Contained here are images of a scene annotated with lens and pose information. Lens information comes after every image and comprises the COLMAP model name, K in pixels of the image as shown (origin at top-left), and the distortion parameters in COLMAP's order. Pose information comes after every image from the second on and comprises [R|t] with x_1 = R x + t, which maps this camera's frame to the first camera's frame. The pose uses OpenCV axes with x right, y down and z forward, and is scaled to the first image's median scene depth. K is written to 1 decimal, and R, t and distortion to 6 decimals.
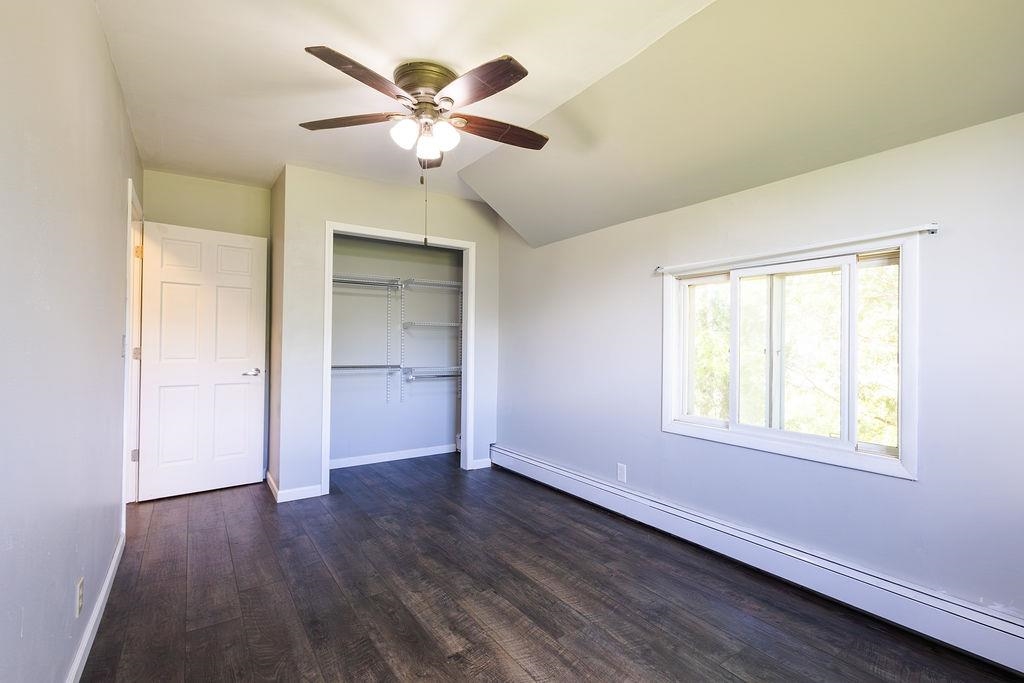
lens RADIAL K [[473.9, 0, 515.8], [0, 473.9, 340.6], [0, 0, 1]] dist [0.007882, -0.000625]
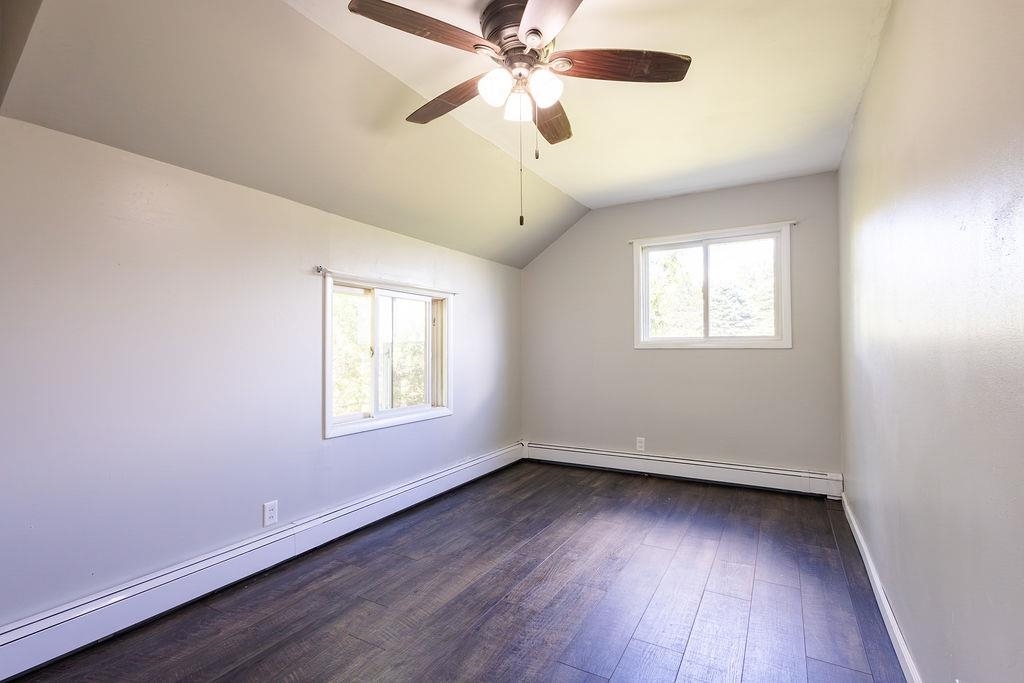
lens RADIAL K [[473.9, 0, 512.5], [0, 473.9, 340.5], [0, 0, 1]] dist [0.007882, -0.000625]
pose [[-0.441798, 0.014966, 0.896990, -0.801854], [-0.006737, 0.999777, -0.019999, 0.010545], [-0.897089, -0.014879, -0.441598, 1.212288]]
